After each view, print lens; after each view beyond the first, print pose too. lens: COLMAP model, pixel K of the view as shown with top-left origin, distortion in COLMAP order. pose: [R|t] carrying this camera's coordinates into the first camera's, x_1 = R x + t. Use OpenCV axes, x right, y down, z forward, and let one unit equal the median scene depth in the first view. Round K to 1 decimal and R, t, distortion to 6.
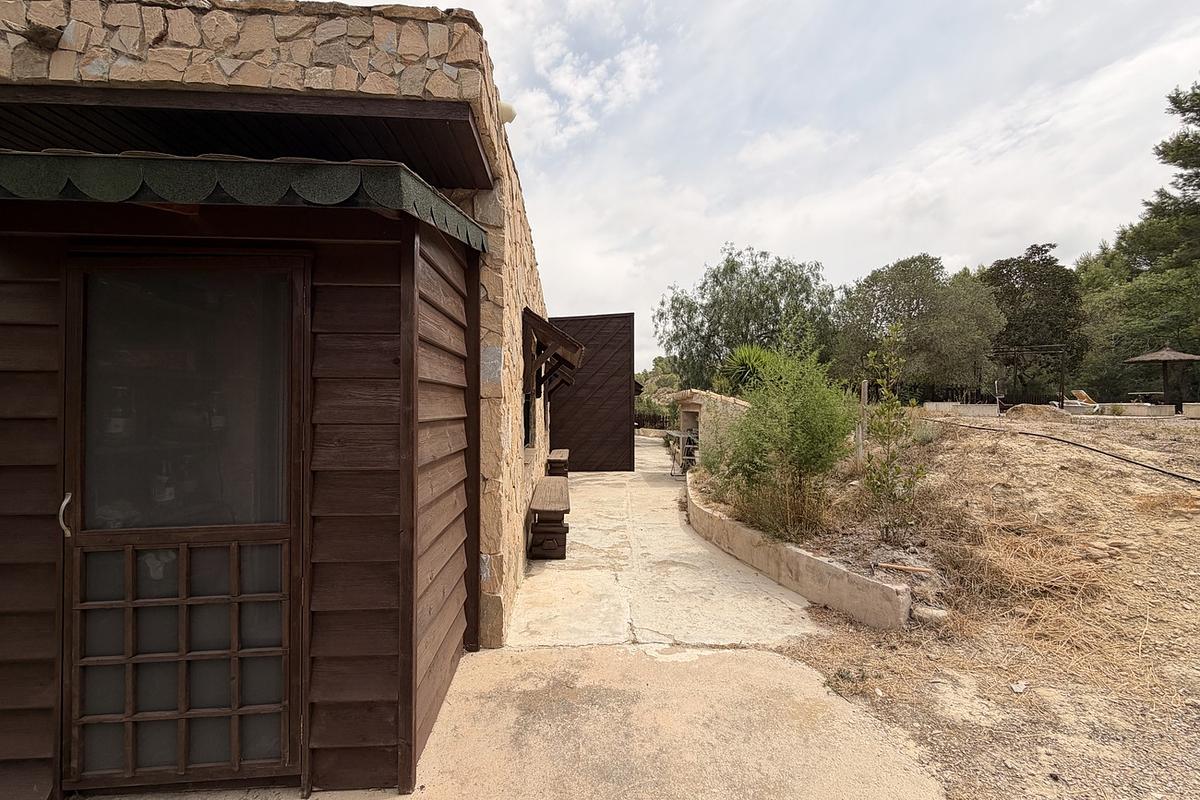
lens RADIAL K [[479.0, 0, 595.3], [0, 479.0, 401.7], [0, 0, 1]] dist [-0.000100, 0.000339]
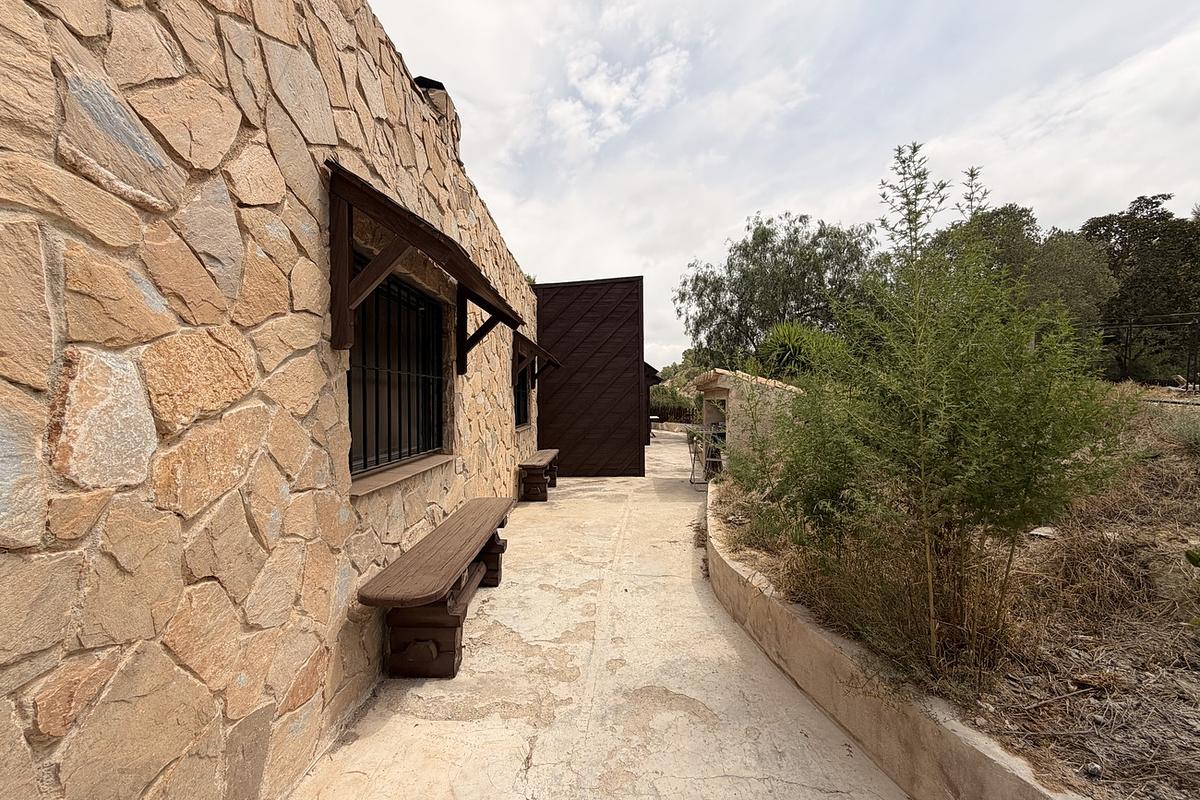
lens RADIAL K [[479.0, 0, 595.3], [0, 479.0, 401.7], [0, 0, 1]] dist [-0.000100, 0.000339]
pose [[0.998105, -0.007669, -0.061056, 0.044097], [0.008386, 0.999899, 0.011497, 0.010437], [0.060962, -0.011987, 0.998068, 0.182264]]
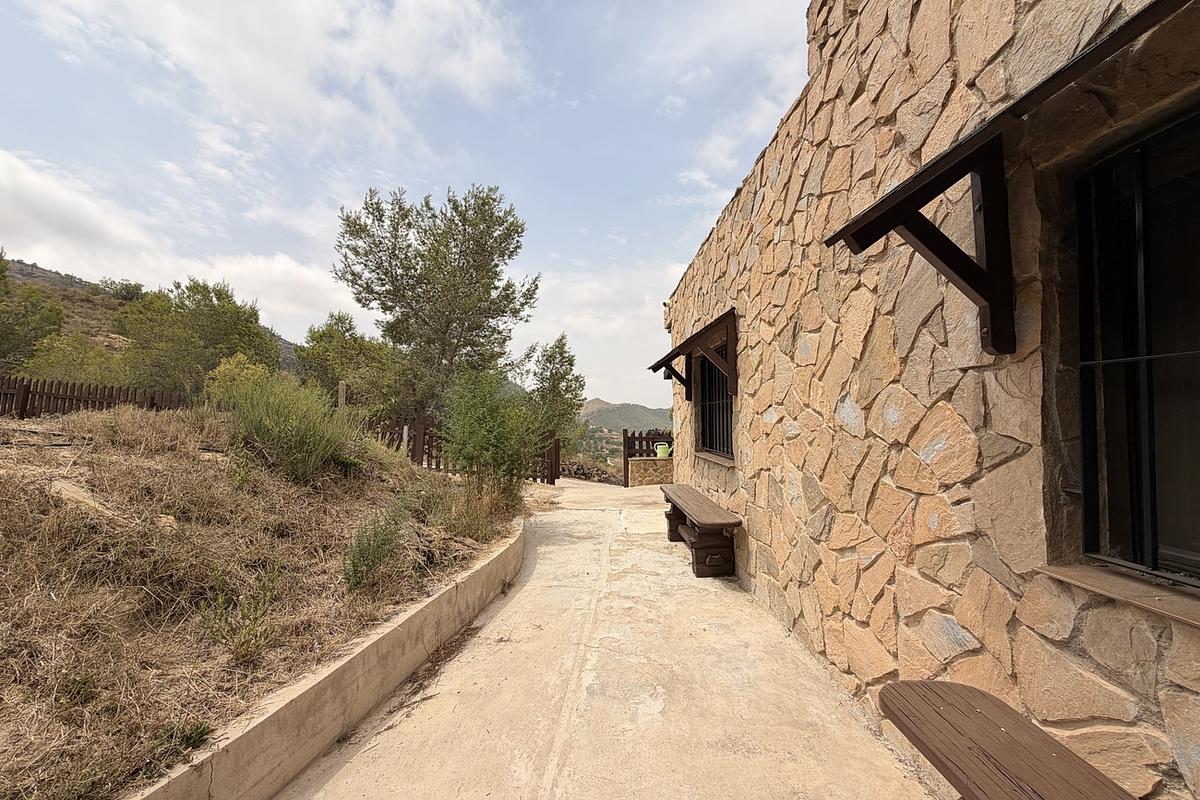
lens RADIAL K [[479.0, 0, 595.3], [0, 479.0, 401.7], [0, 0, 1]] dist [-0.000100, 0.000339]
pose [[-0.999099, 0.002767, 0.042348, 0.024148], [0.000936, 0.999066, -0.043197, 0.014409], [-0.042428, -0.043119, -0.998169, 0.801906]]
